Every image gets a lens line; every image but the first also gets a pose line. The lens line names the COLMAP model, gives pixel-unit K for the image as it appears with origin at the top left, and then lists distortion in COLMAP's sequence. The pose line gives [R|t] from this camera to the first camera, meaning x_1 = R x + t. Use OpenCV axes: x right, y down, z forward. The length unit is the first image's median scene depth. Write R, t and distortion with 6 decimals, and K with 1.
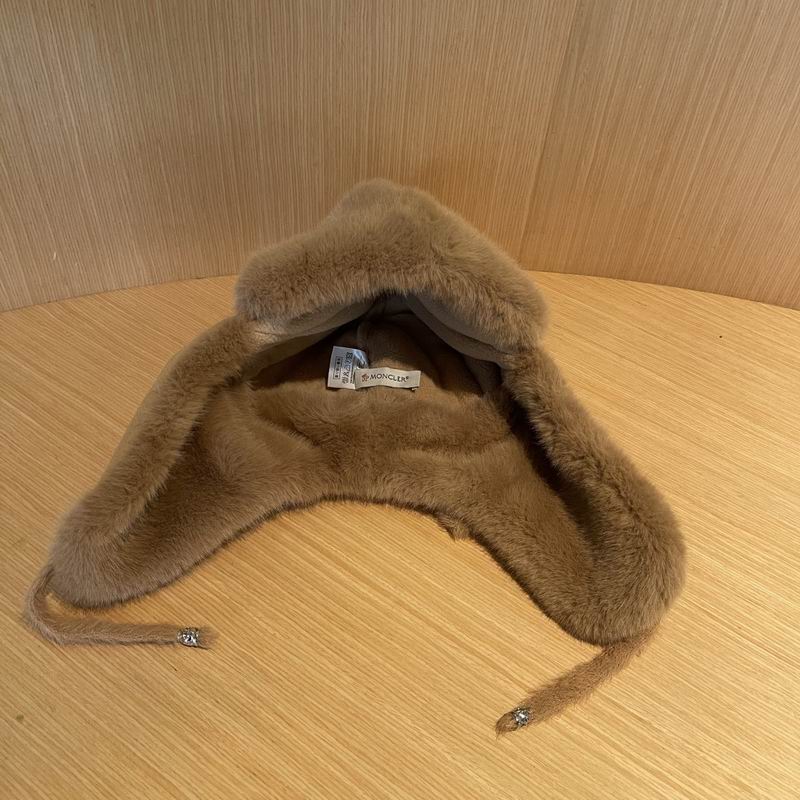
lens RADIAL K [[820.7, 0, 400.2], [0, 820.7, 404.7], [0, 0, 1]] dist [0.021832, 0.000000]
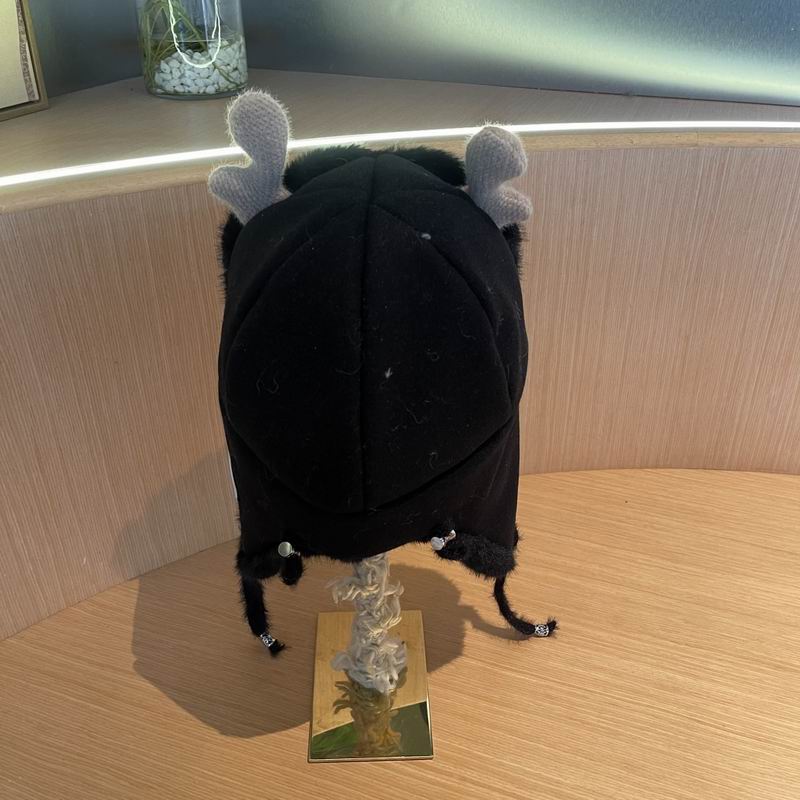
lens RADIAL K [[820.7, 0, 395.8], [0, 820.7, 408.6], [0, 0, 1]] dist [0.021832, 0.000000]
pose [[0.964490, -0.199735, 0.172817, -0.169160], [0.237079, 0.943102, -0.233135, -0.008729], [-0.116419, 0.265827, 0.956965, -0.242713]]
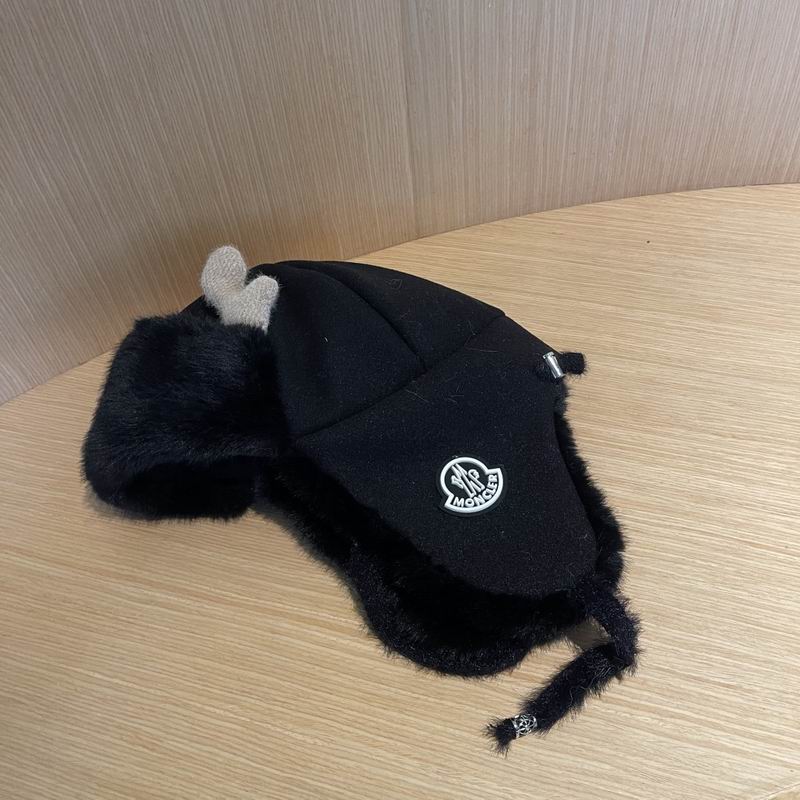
lens RADIAL K [[820.7, 0, 400.3], [0, 820.7, 410.6], [0, 0, 1]] dist [0.021832, 0.000000]
pose [[0.940341, -0.328987, 0.086755, -0.023235], [0.323951, 0.943680, 0.067258, -0.067828], [-0.103996, -0.035141, 0.993957, 0.114716]]
